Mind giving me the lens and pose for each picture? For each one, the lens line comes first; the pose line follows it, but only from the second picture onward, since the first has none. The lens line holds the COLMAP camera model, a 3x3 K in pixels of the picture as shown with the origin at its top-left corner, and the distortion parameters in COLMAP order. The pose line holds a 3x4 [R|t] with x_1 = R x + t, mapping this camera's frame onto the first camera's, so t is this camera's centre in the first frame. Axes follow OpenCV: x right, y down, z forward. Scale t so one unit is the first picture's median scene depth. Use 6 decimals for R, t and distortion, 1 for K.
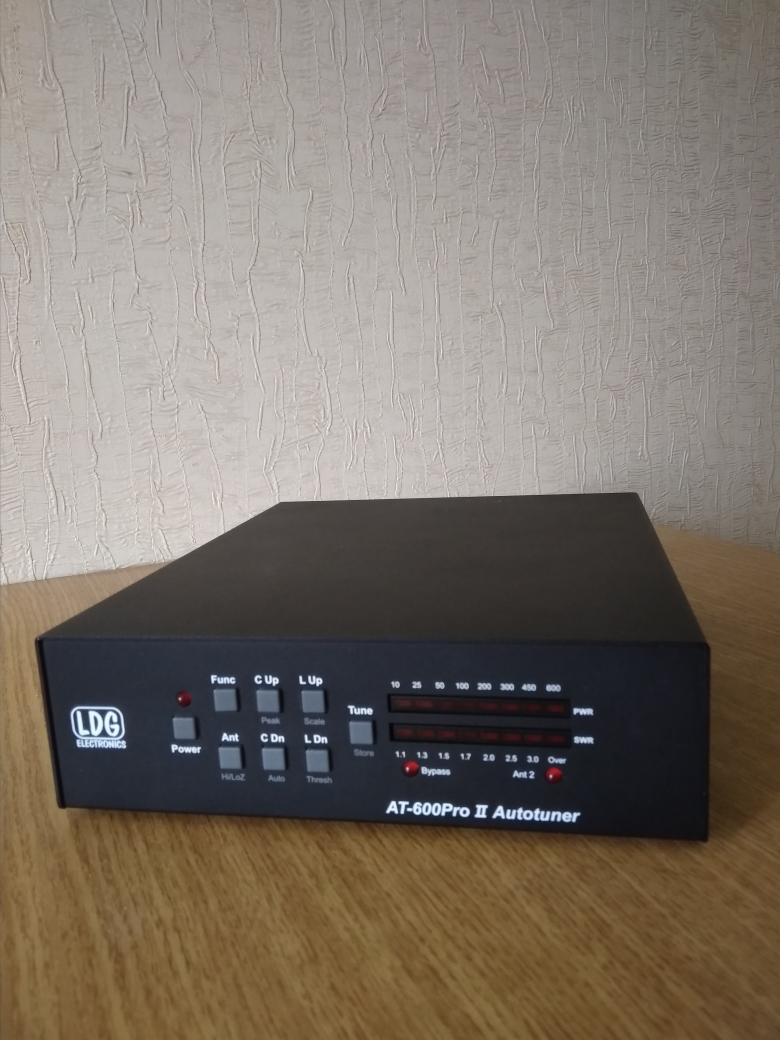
lens RADIAL K [[852.7, 0, 398.1], [0, 852.7, 519.2], [0, 0, 1]] dist [0.068385, -0.117869]
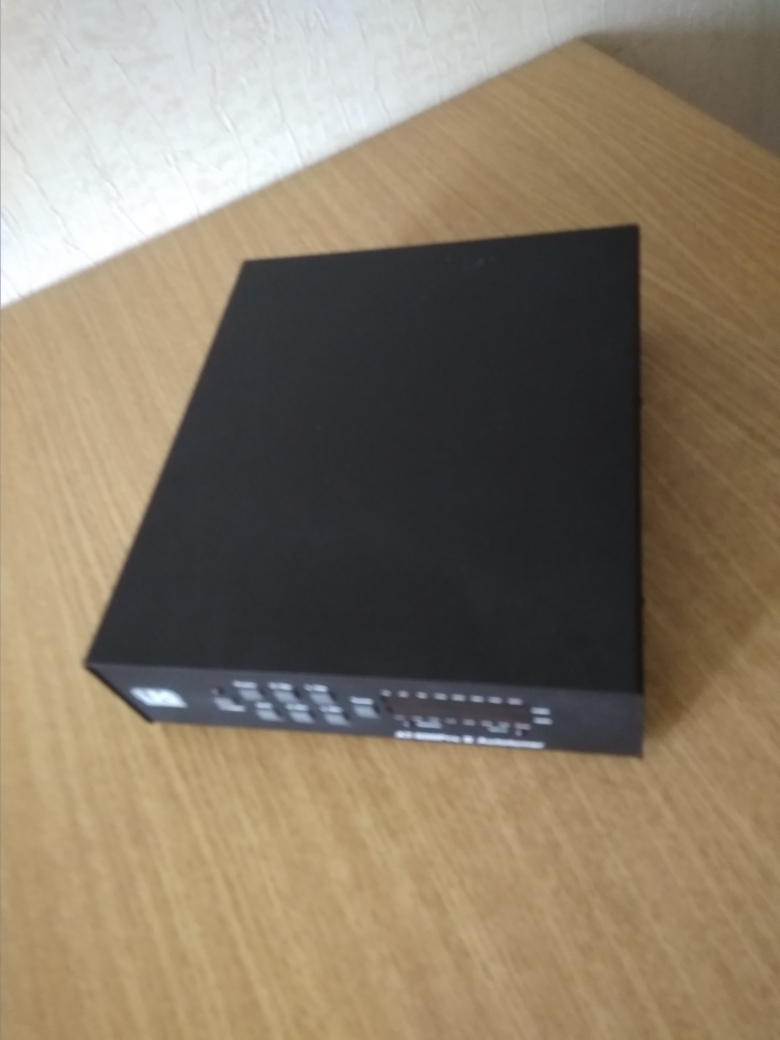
lens RADIAL K [[852.7, 0, 398.5], [0, 852.7, 516.6], [0, 0, 1]] dist [0.068385, -0.117869]
pose [[0.986527, -0.121974, -0.109027, 0.077555], [0.163588, 0.727794, 0.665999, -0.344880], [-0.001886, -0.674862, 0.737942, 0.125346]]
